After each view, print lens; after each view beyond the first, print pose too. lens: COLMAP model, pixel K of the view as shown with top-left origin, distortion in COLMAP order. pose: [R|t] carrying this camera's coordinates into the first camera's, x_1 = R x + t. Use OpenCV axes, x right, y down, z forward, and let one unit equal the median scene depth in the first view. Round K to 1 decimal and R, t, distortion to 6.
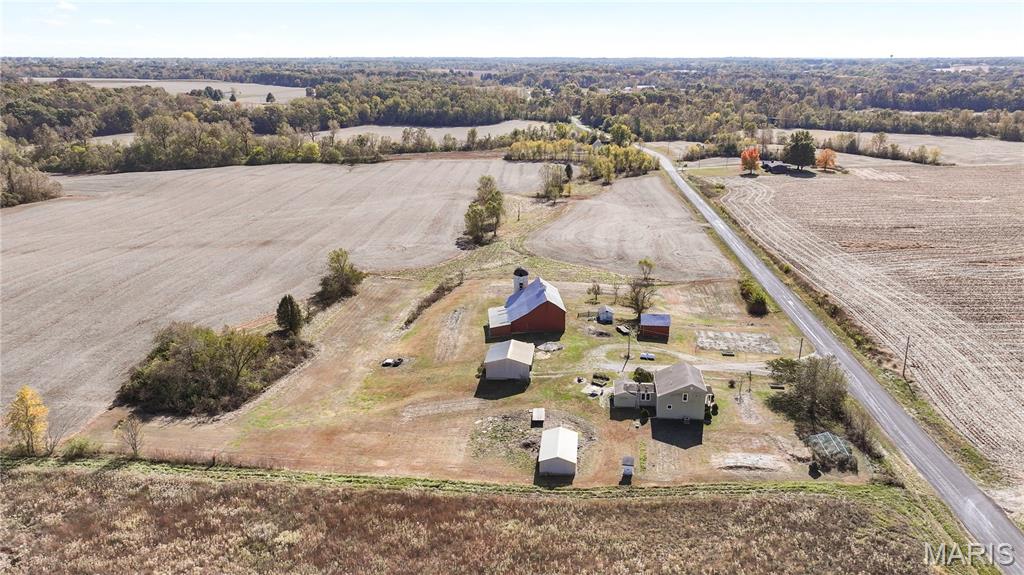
lens RADIAL K [[732.6, 0, 517.1], [0, 732.6, 285.4], [0, 0, 1]] dist [0.004488, 0.002679]
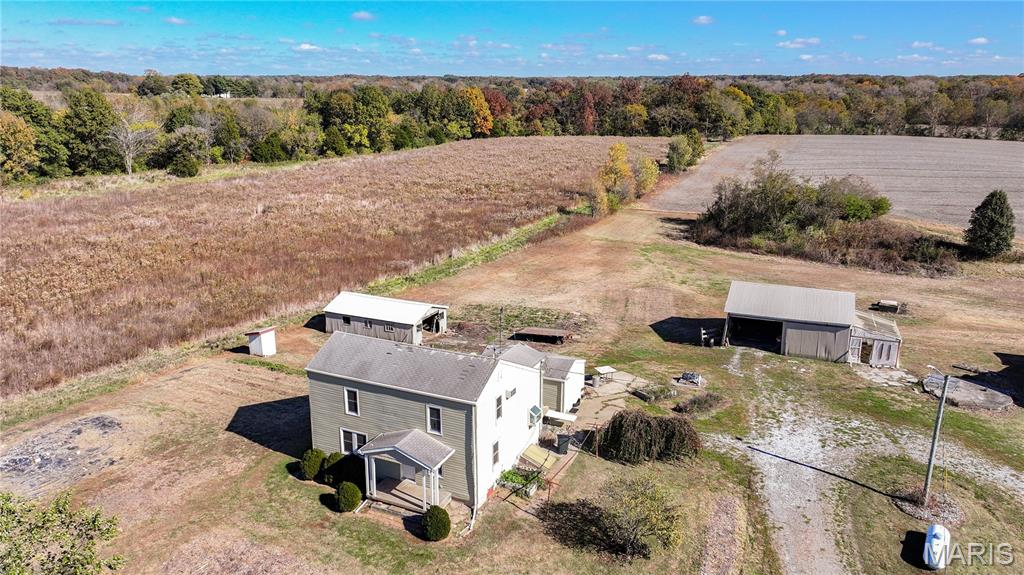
lens RADIAL K [[732.6, 0, 517.1], [0, 732.6, 285.4], [0, 0, 1]] dist [0.004488, 0.002679]
pose [[-0.320636, 0.249341, -0.913795, 0.315126], [-0.286812, 0.893883, 0.344545, -0.009319], [0.902735, 0.372561, -0.215097, 0.717130]]
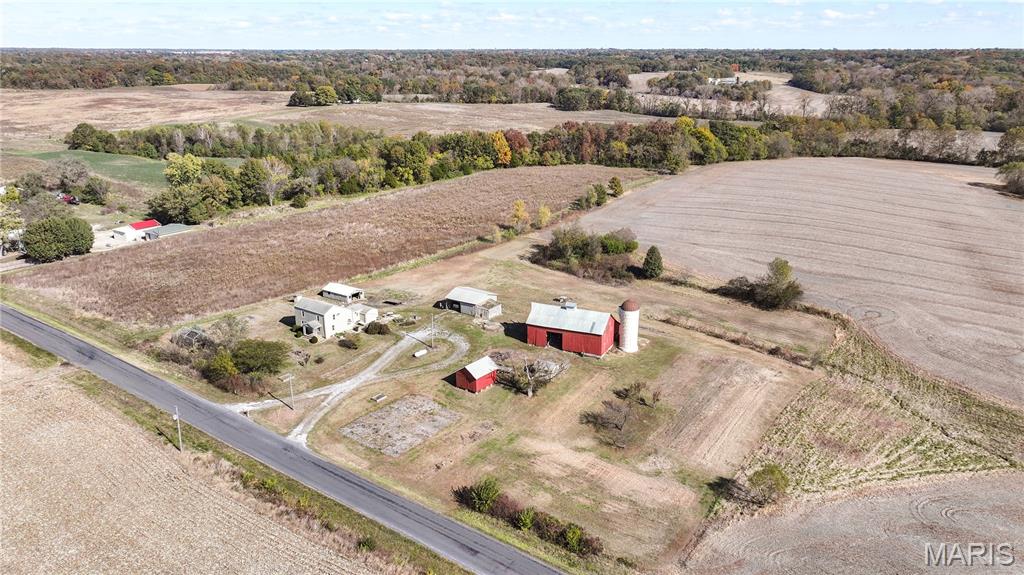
lens RADIAL K [[721.2, 0, 514.7], [0, 721.2, 288.8], [0, 0, 1]] dist [0.004935, 0.006488]
pose [[-0.490590, 0.270718, -0.828271, 0.700273], [-0.261420, 0.861010, 0.436259, -0.336872], [0.831253, 0.430551, -0.351631, 1.110510]]
